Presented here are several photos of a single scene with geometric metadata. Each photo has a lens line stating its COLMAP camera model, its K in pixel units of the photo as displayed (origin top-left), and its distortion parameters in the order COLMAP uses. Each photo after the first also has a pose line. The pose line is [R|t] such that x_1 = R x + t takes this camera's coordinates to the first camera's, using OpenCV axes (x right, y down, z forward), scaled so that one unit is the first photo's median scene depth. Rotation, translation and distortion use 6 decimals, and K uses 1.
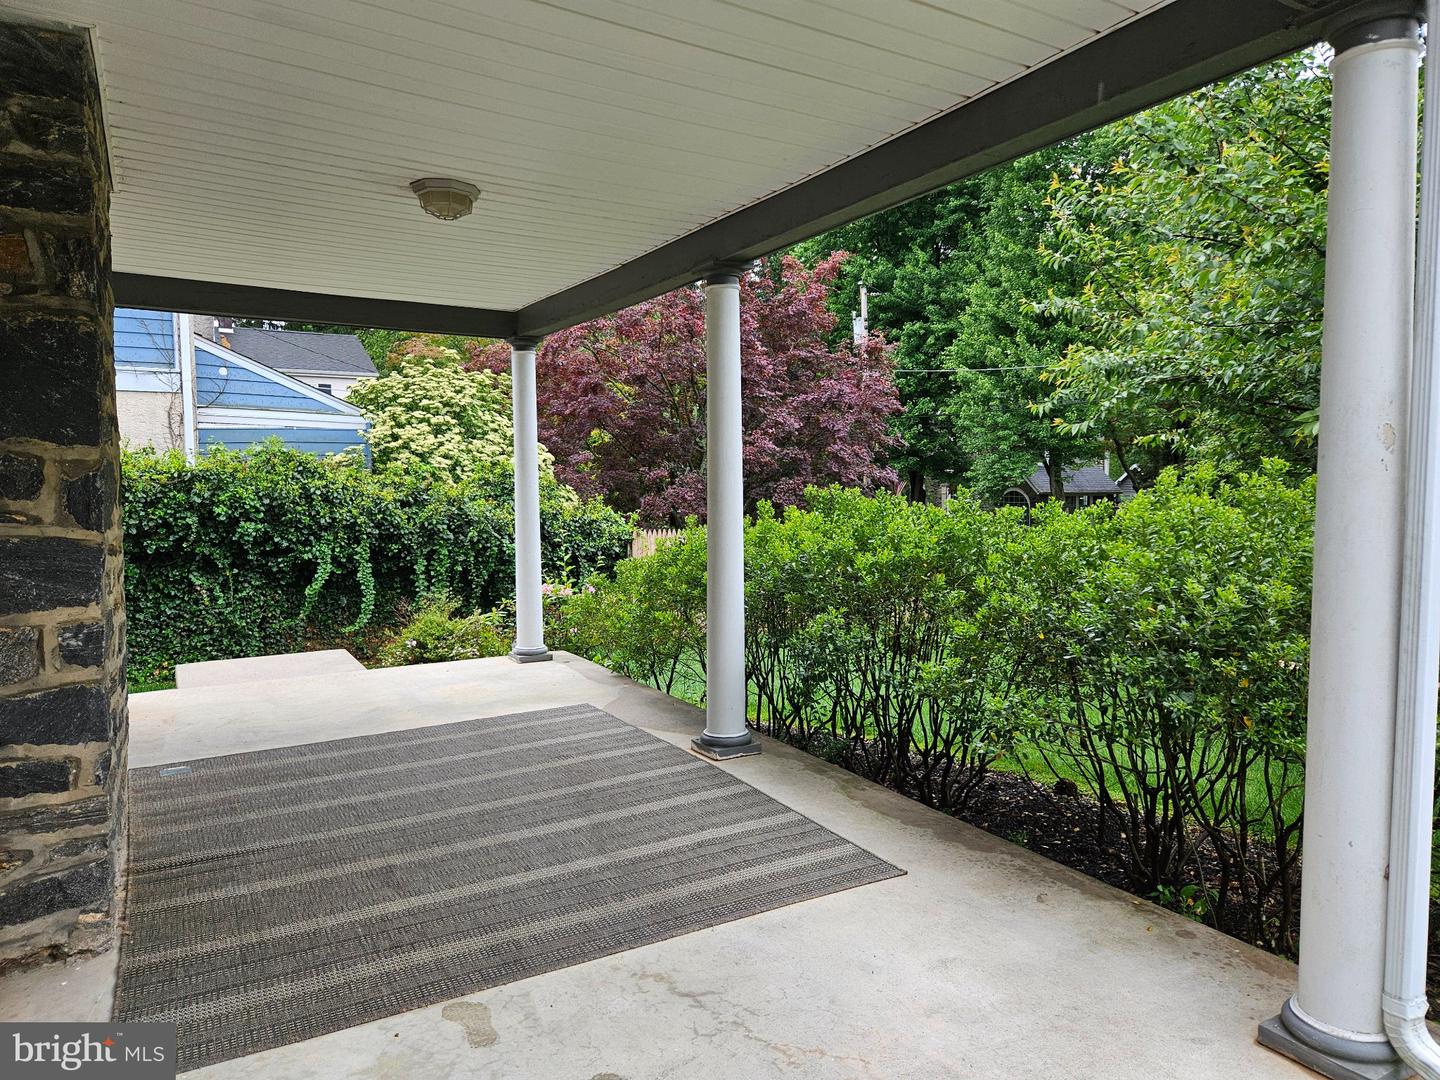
lens RADIAL K [[955.5, 0, 722.8], [0, 955.5, 541.7], [0, 0, 1]] dist [0.044000, -0.004905]
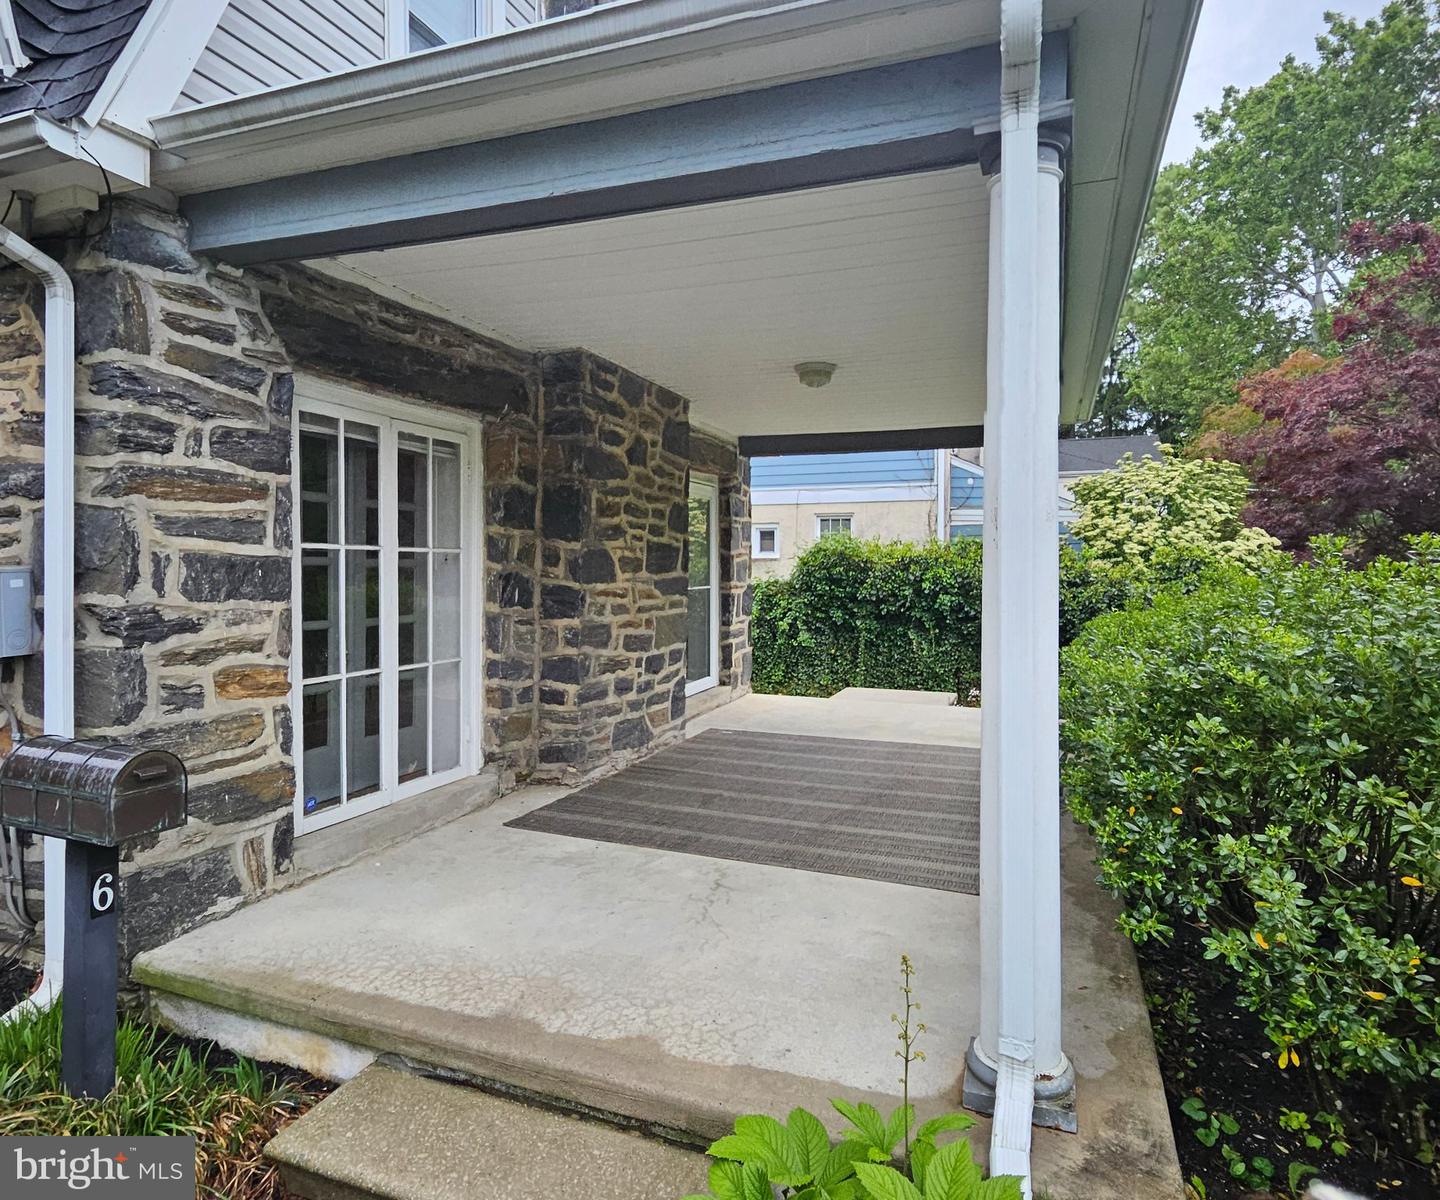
lens RADIAL K [[862.1, 0, 722.4], [0, 862.1, 595.9], [0, 0, 1]] dist [0.004790, -0.000618]
pose [[0.614399, 0.034533, -0.788239, 0.256874], [-0.057741, 0.998331, -0.001270, 0.000325], [0.786879, 0.046294, 0.615368, 0.028970]]
